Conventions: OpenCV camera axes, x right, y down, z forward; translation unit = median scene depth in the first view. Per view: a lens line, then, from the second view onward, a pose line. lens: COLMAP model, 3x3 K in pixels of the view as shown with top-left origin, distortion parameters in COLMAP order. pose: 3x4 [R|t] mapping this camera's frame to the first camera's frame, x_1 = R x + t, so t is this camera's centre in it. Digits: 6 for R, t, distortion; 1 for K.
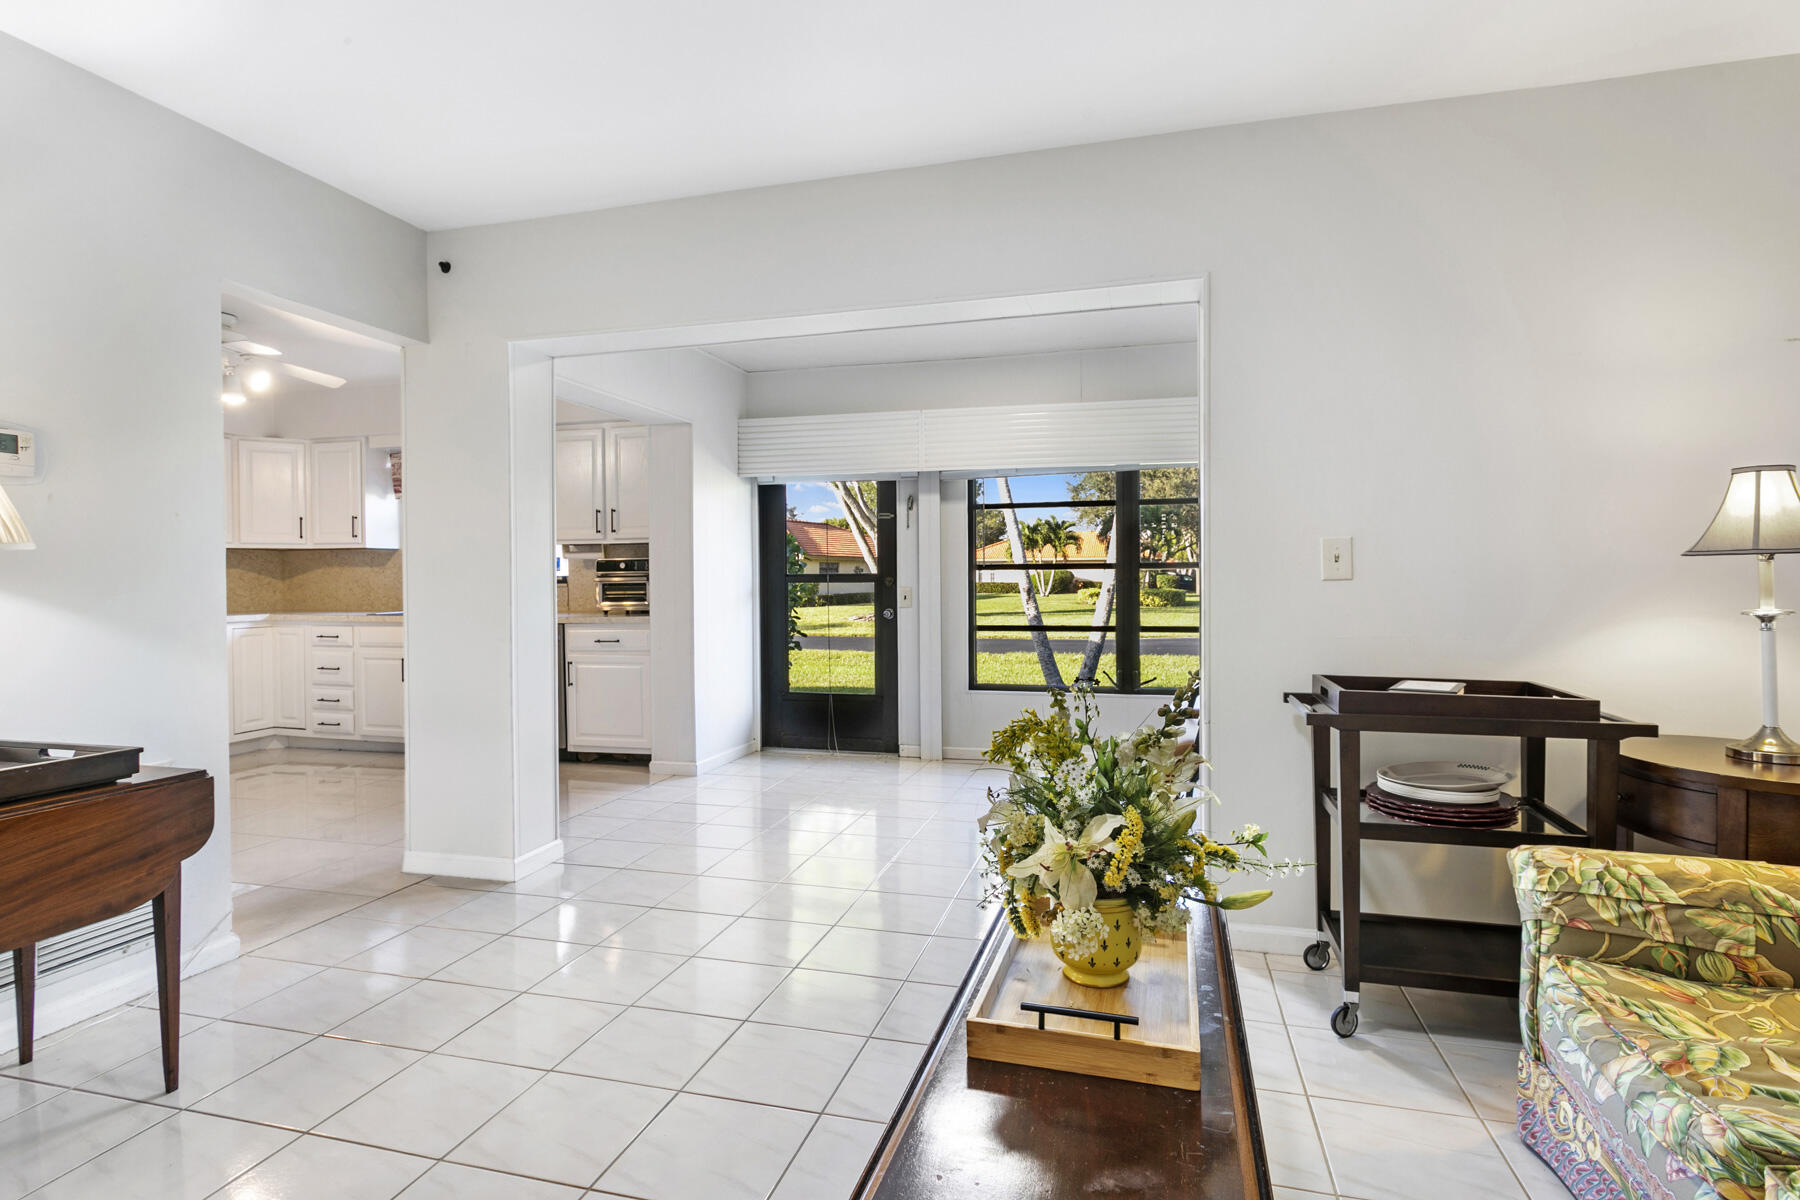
lens RADIAL K [[893.3, 0, 920.7], [0, 893.3, 586.2], [0, 0, 1]] dist [0.003482, 0.000020]
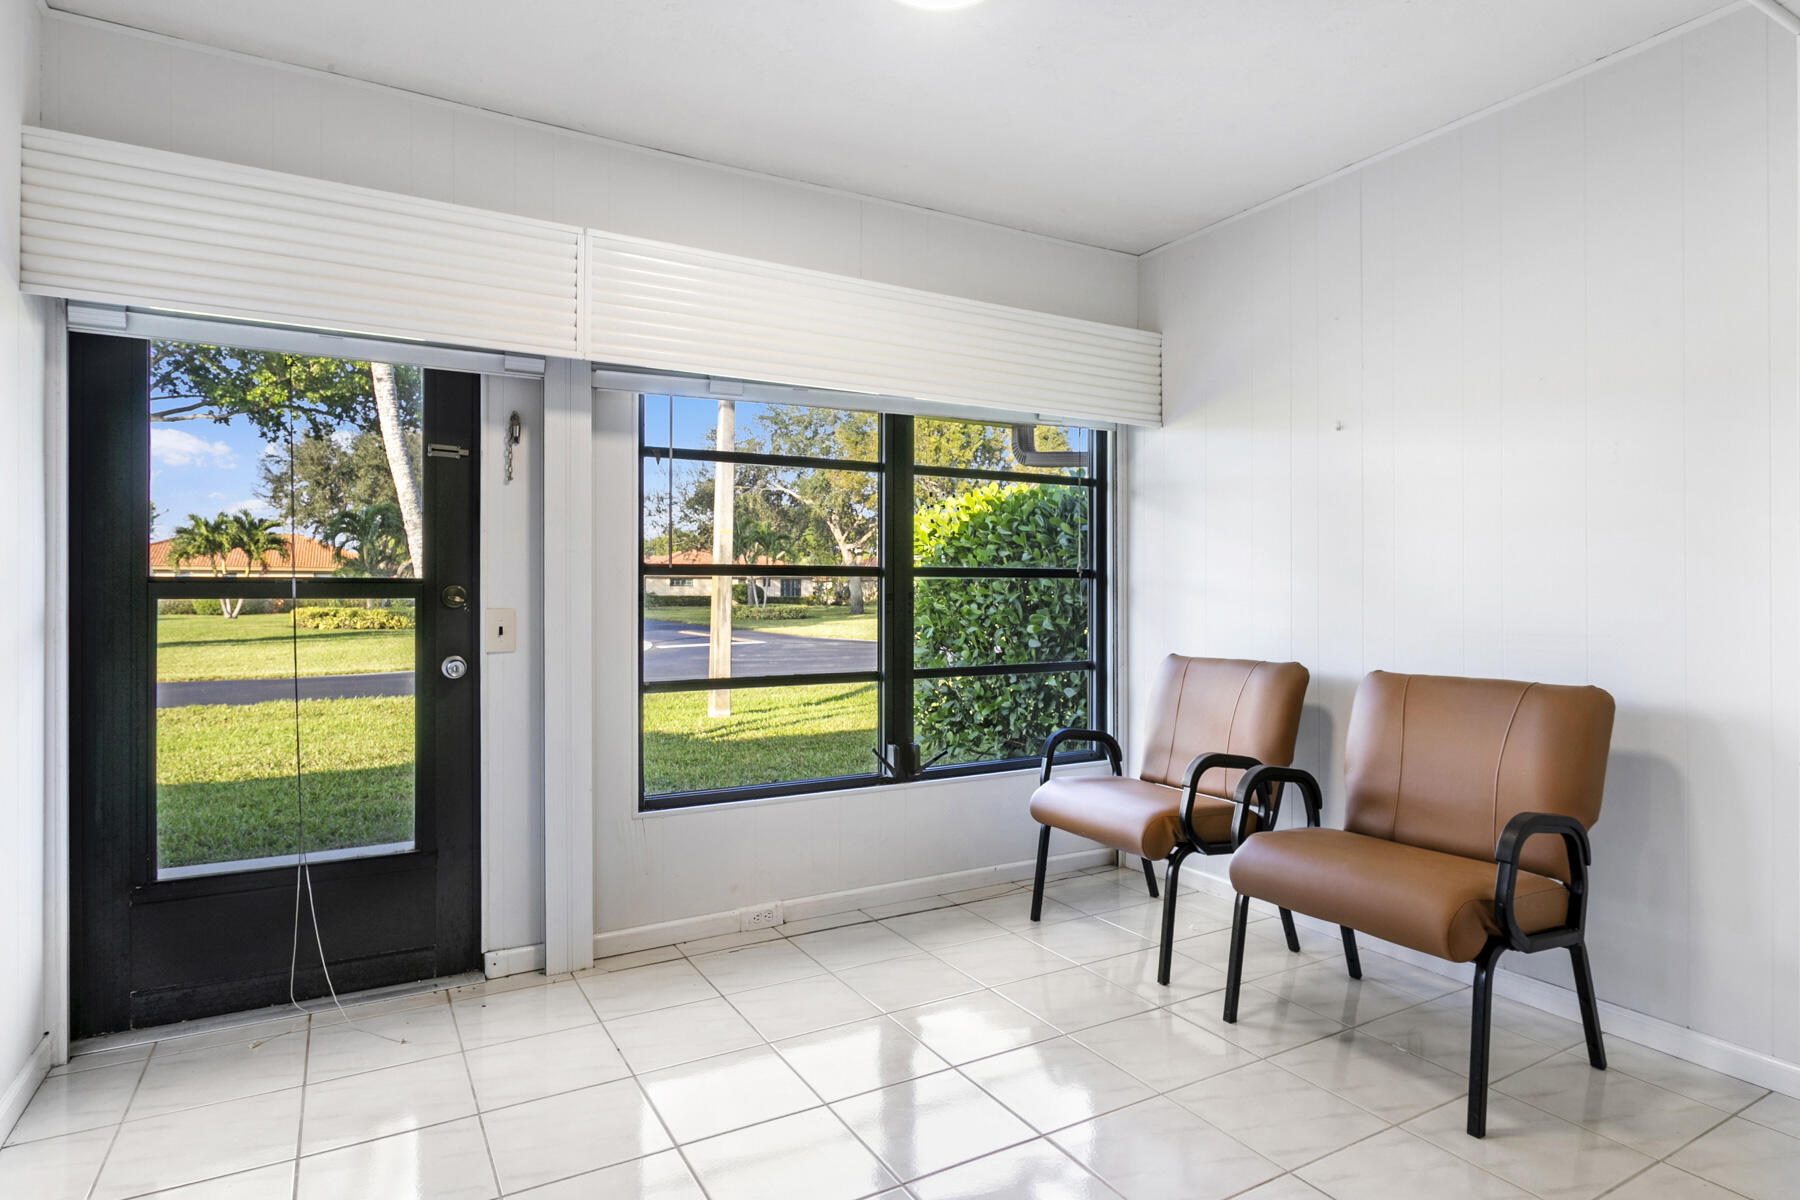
lens RADIAL K [[951.4, 0, 905.4], [0, 951.4, 591.5], [0, 0, 1]] dist [0.012820, -0.000997]
pose [[0.717993, 0.005652, 0.696028, -0.210847], [0.003107, 0.999931, -0.011325, -0.001397], [-0.696044, 0.010294, 0.717925, 0.497050]]
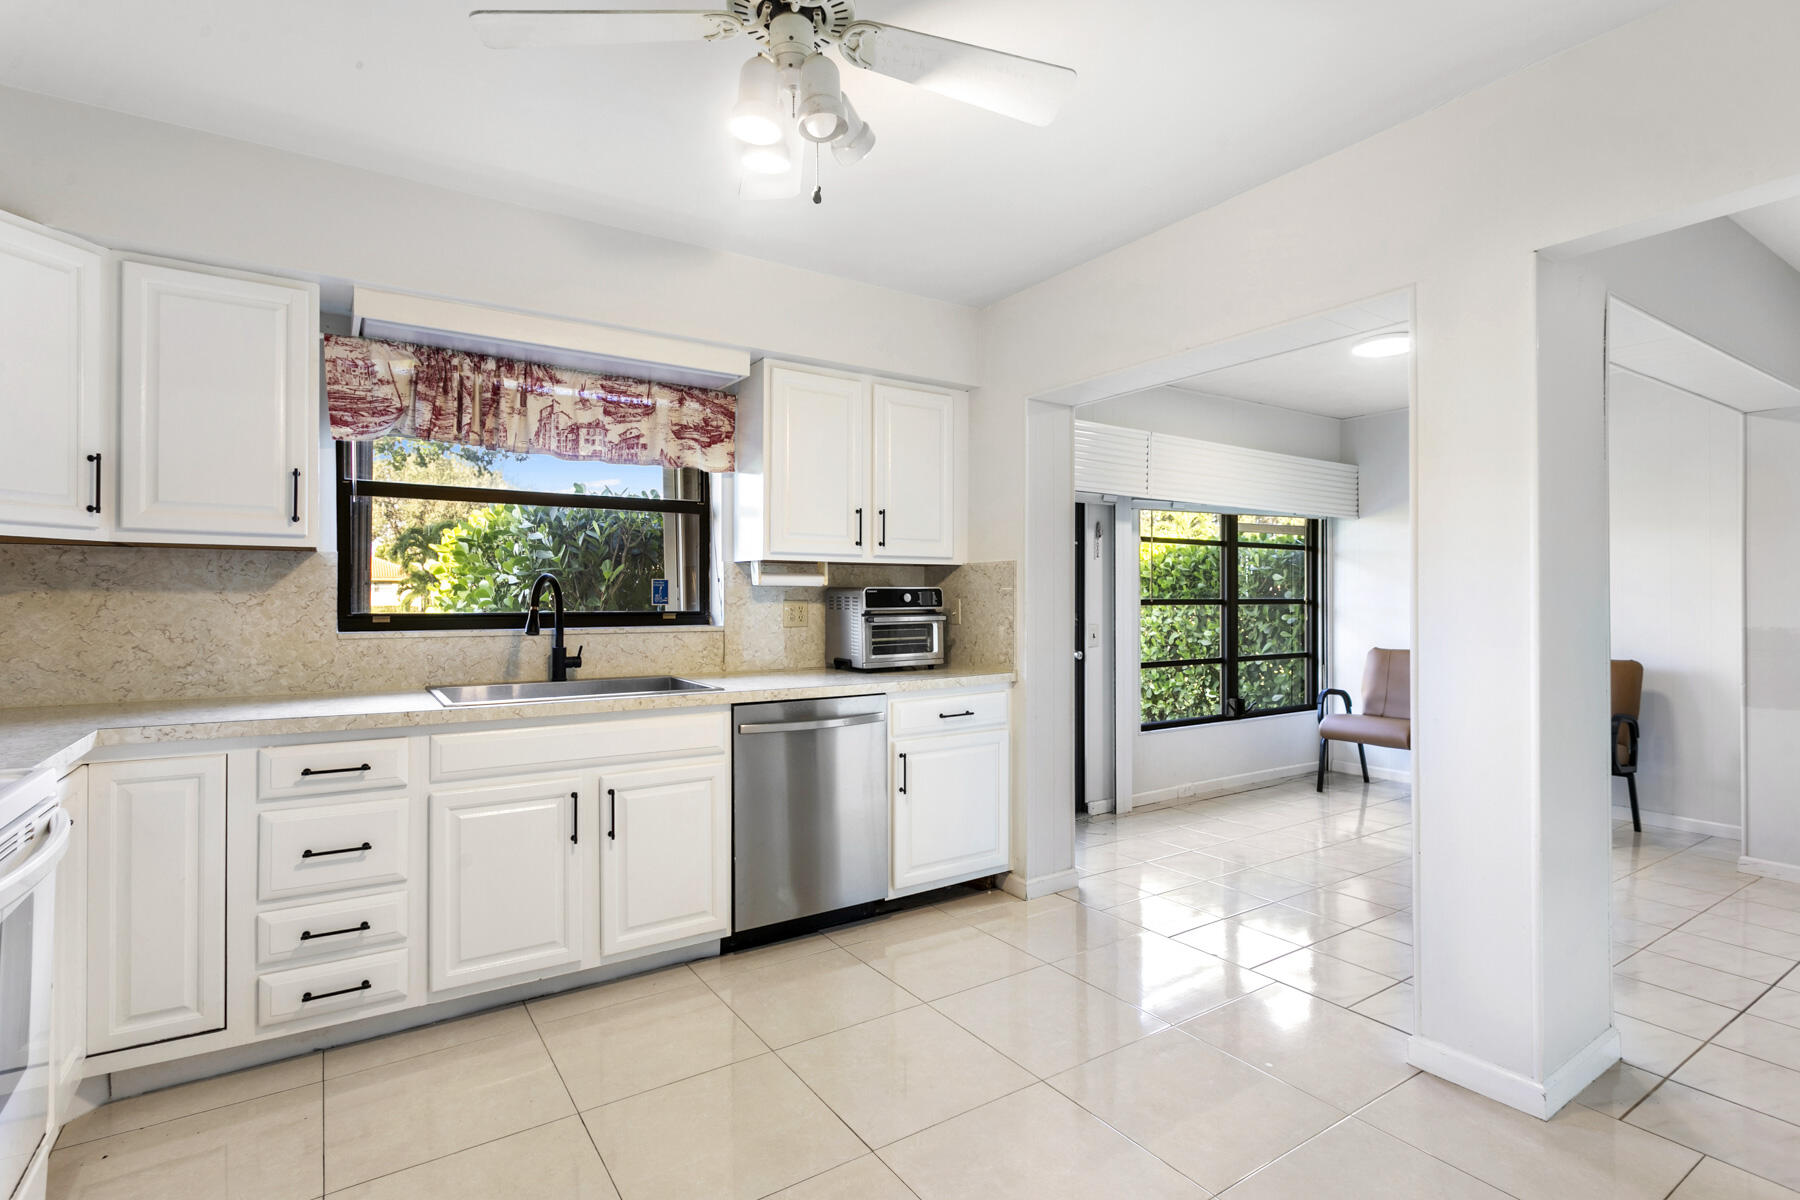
lens RADIAL K [[870.5, 0, 897.0], [0, 870.5, 592.9], [0, 0, 1]] dist [-0.009650, 0.001443]
pose [[0.663505, 0.010584, 0.748097, -0.796862], [0.001236, 0.999883, -0.015243, -0.016700], [-0.748171, 0.011038, 0.663415, 0.567547]]
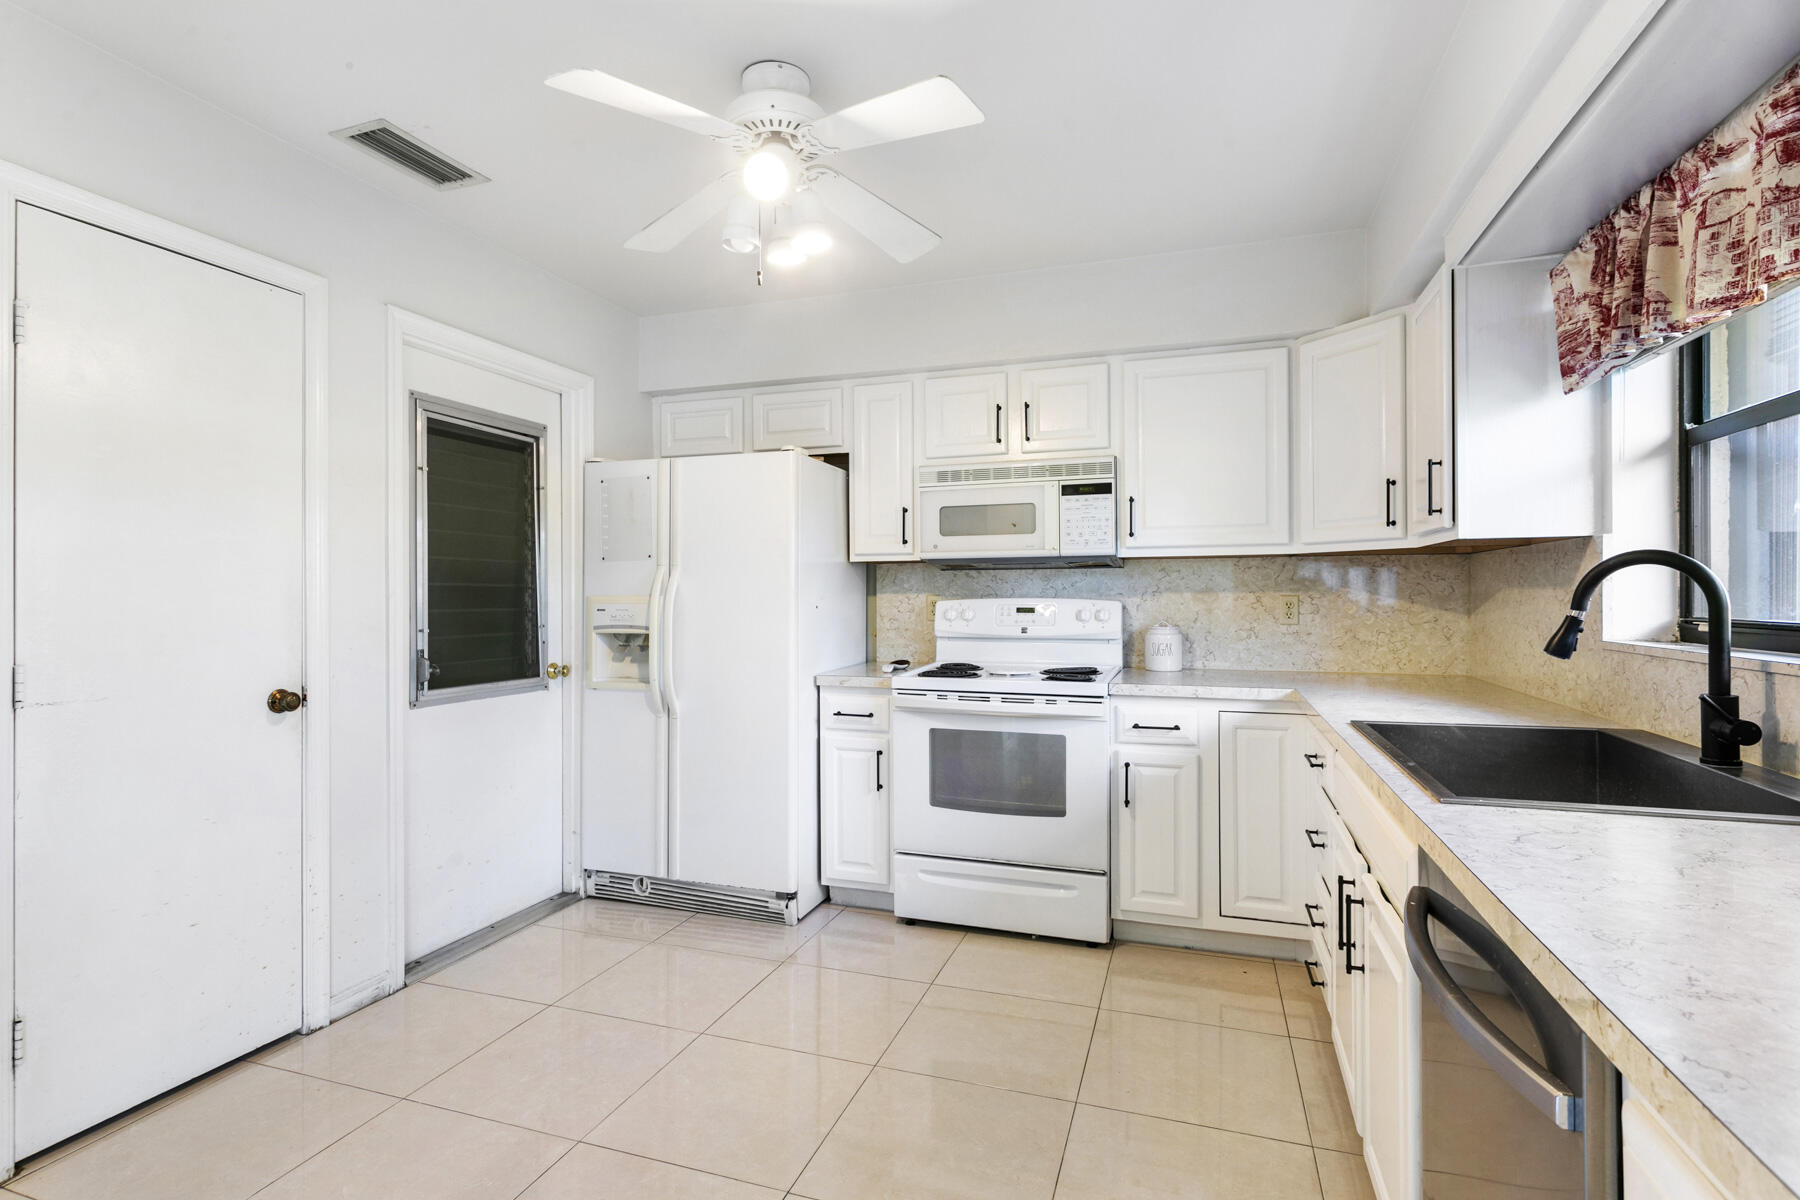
lens RADIAL K [[870.5, 0, 897.0], [0, 870.5, 592.9], [0, 0, 1]] dist [-0.009650, 0.001443]
pose [[-0.084500, 0.006193, -0.996404, -0.254435], [-0.004599, 0.999968, 0.006605, -0.023258], [0.996413, 0.005140, -0.084469, 0.852083]]
